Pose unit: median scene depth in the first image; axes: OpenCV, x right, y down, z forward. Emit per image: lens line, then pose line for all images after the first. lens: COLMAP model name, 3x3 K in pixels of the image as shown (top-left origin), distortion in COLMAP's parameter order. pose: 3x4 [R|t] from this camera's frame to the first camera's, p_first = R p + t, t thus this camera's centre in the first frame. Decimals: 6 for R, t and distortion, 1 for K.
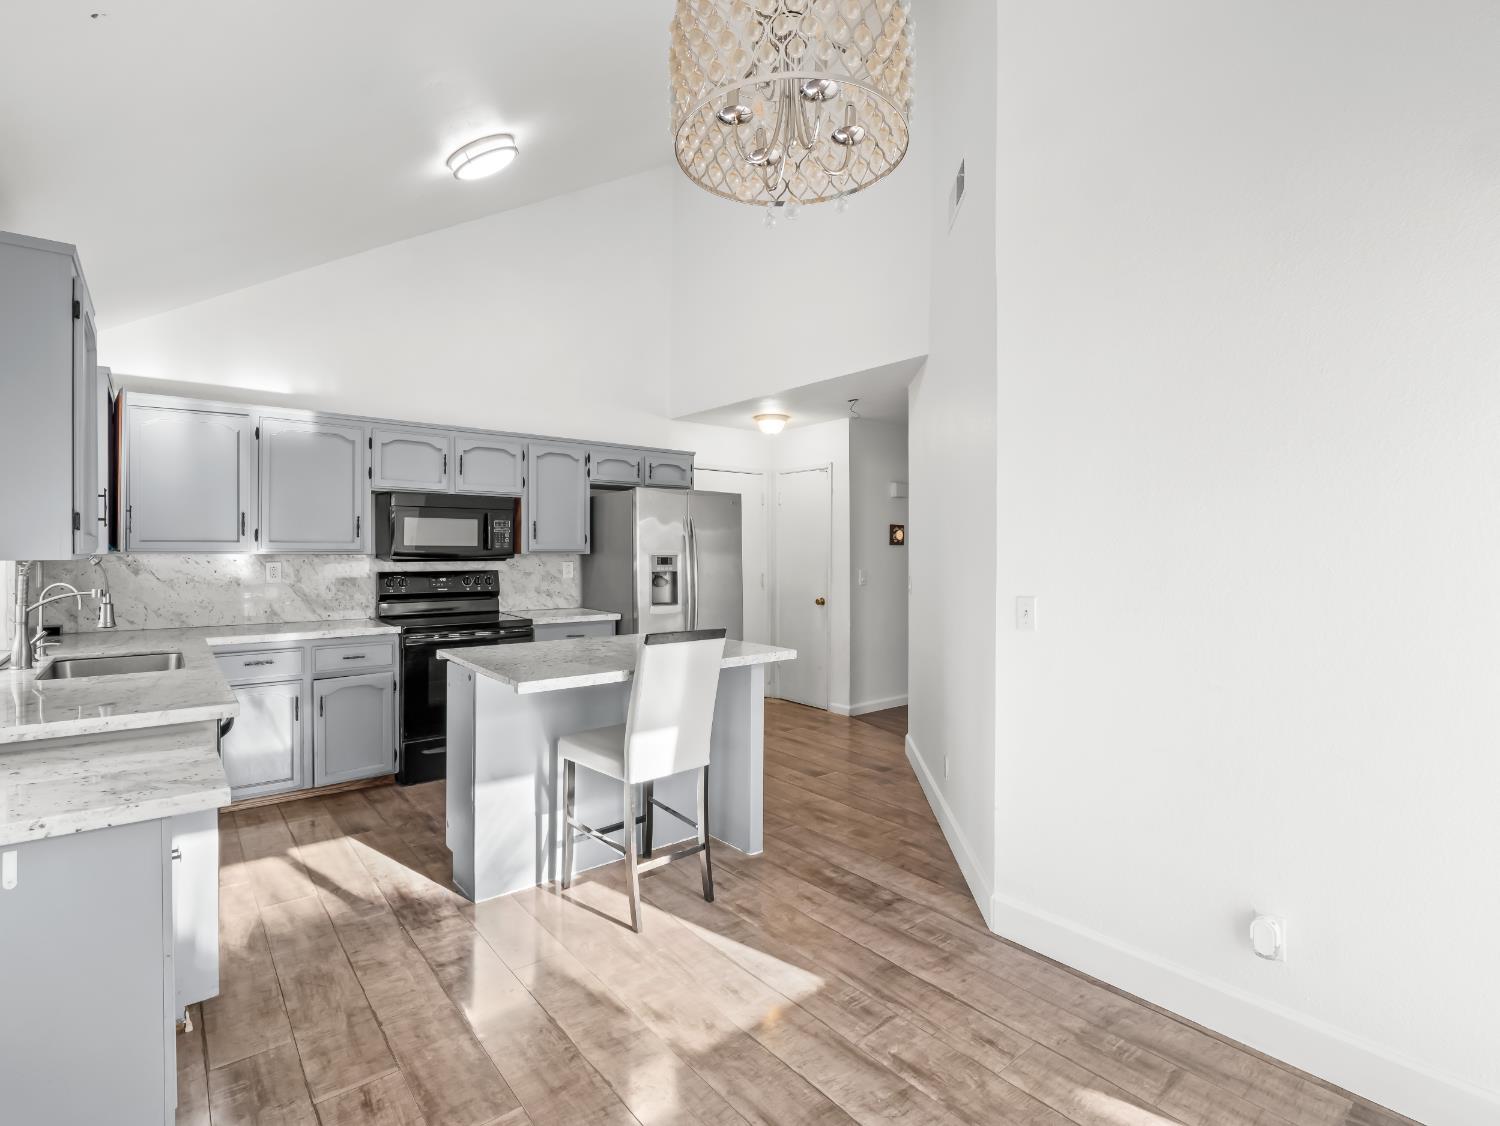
lens RADIAL K [[724.2, 0, 747.7], [0, 724.2, 561.1], [0, 0, 1]] dist [-0.018689, 0.000347]
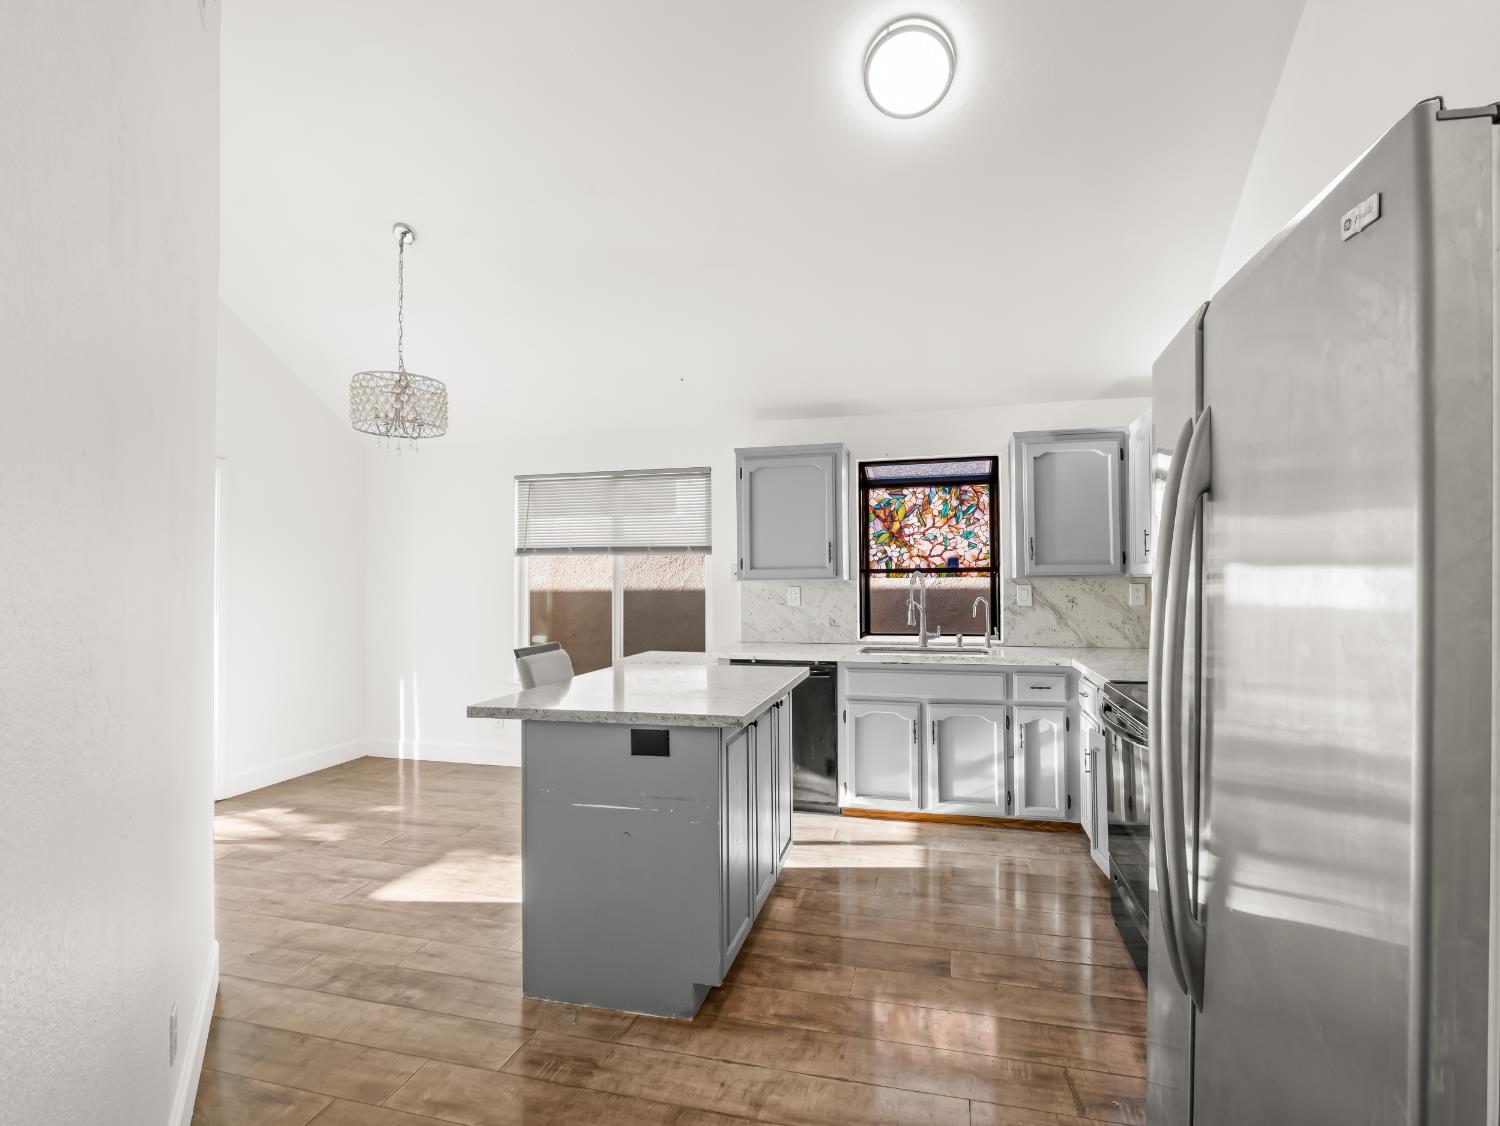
lens RADIAL K [[751.7, 0, 737.7], [0, 751.7, 557.4], [0, 0, 1]] dist [-0.002592, -0.000341]
pose [[-0.817049, -0.014275, -0.576392, 0.209278], [-0.003741, 0.999804, -0.019458, -0.012432], [0.576556, -0.013742, -0.816942, 1.294591]]
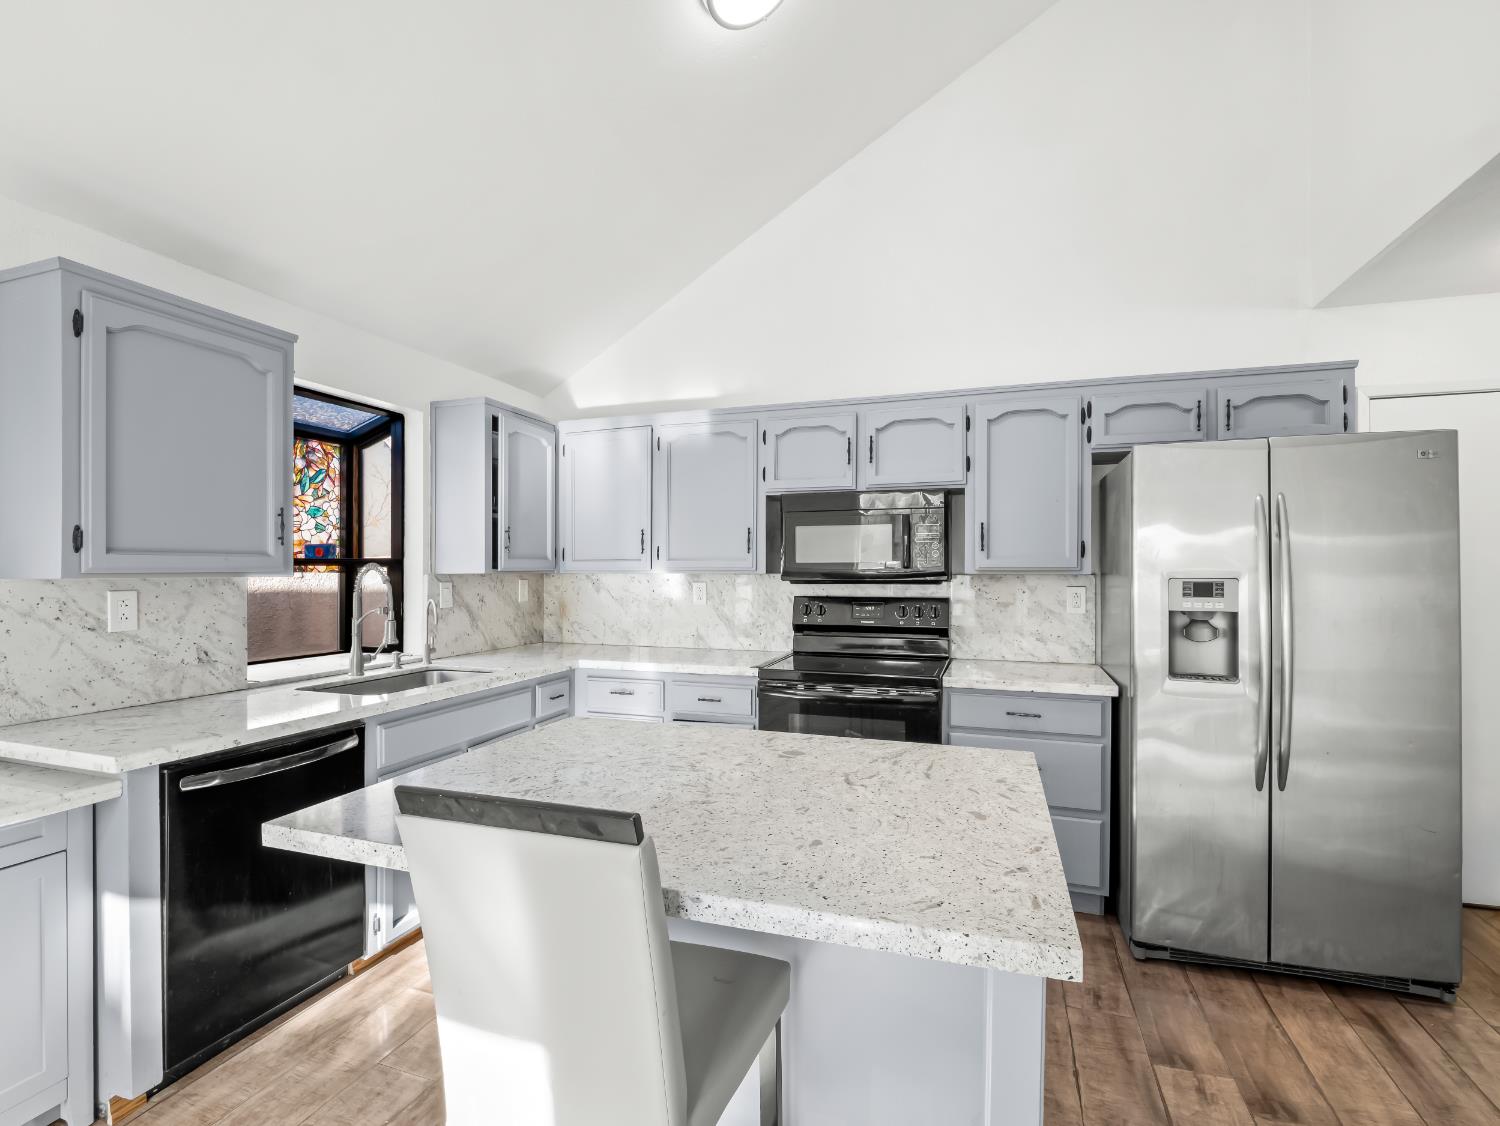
lens RADIAL K [[724.2, 0, 741.9], [0, 724.2, 573.0], [0, 0, 1]] dist [-0.018689, 0.000347]
pose [[0.515413, 0.001089, -0.856941, 0.157477], [-0.010985, 0.999925, -0.005336, -0.005845], [0.856871, 0.012163, 0.515387, 0.546427]]
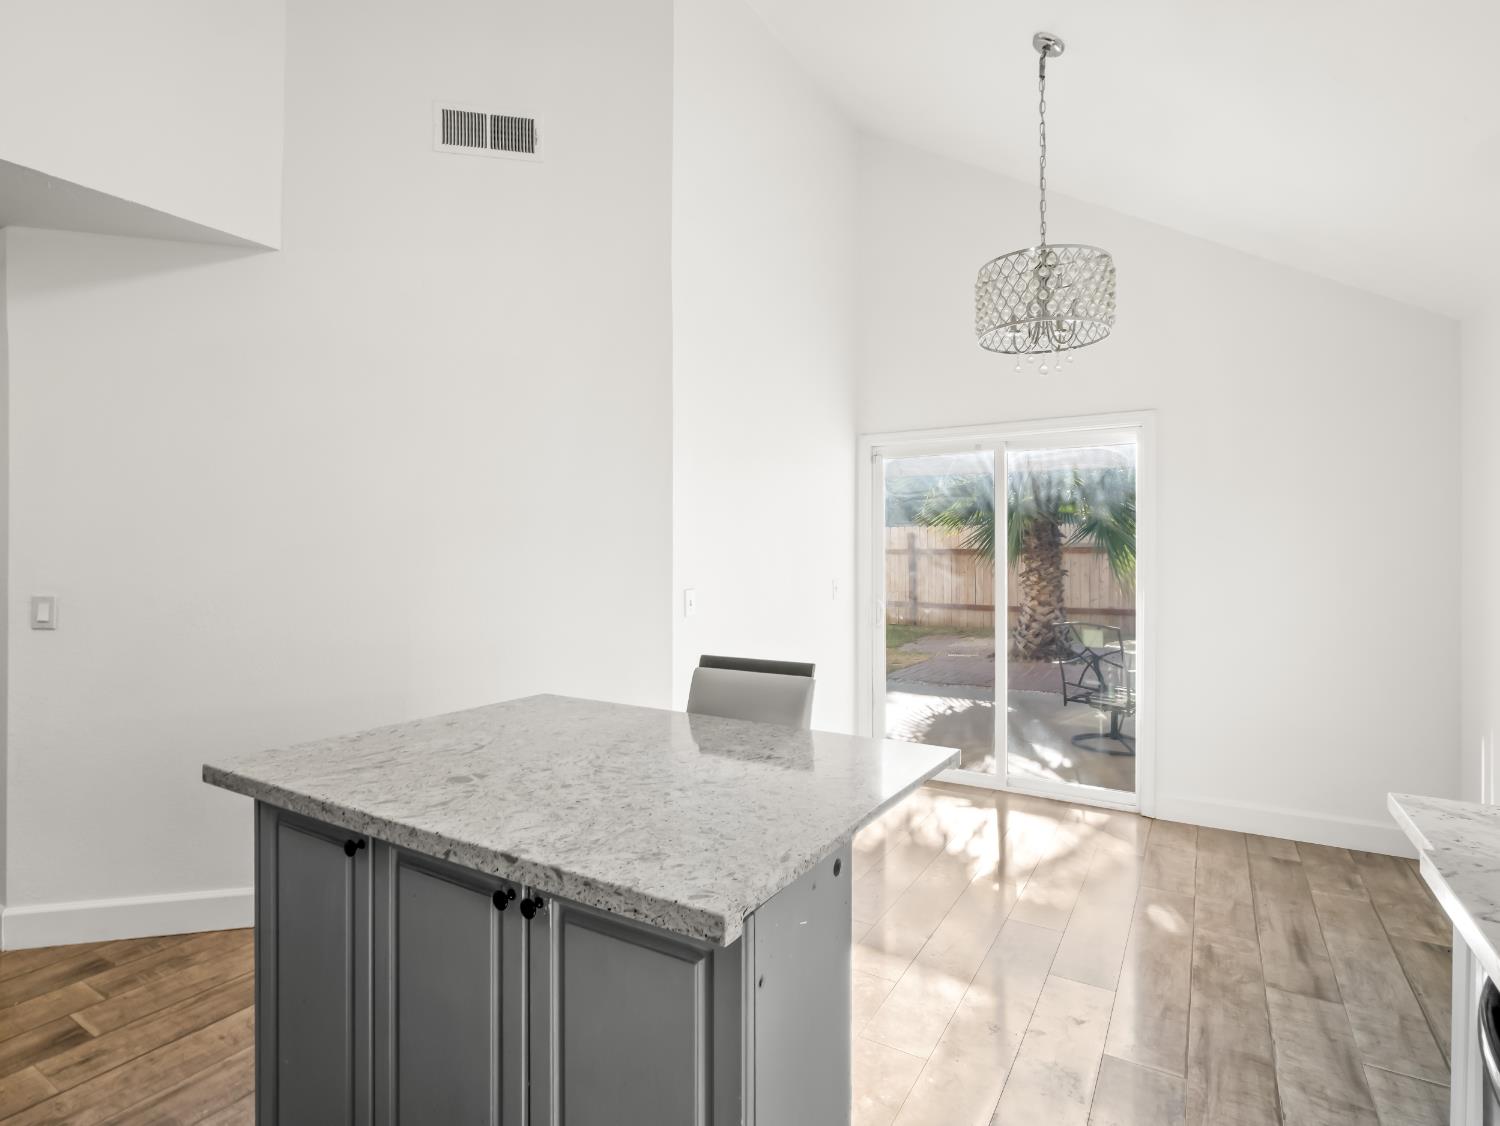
lens RADIAL K [[751.7, 0, 740.9], [0, 751.7, 558.7], [0, 0, 1]] dist [-0.002592, -0.000341]
pose [[-0.320101, -0.007741, 0.947352, -0.490828], [0.009133, 0.999895, 0.011257, -0.009747], [-0.947339, 0.012255, -0.319997, 0.754225]]
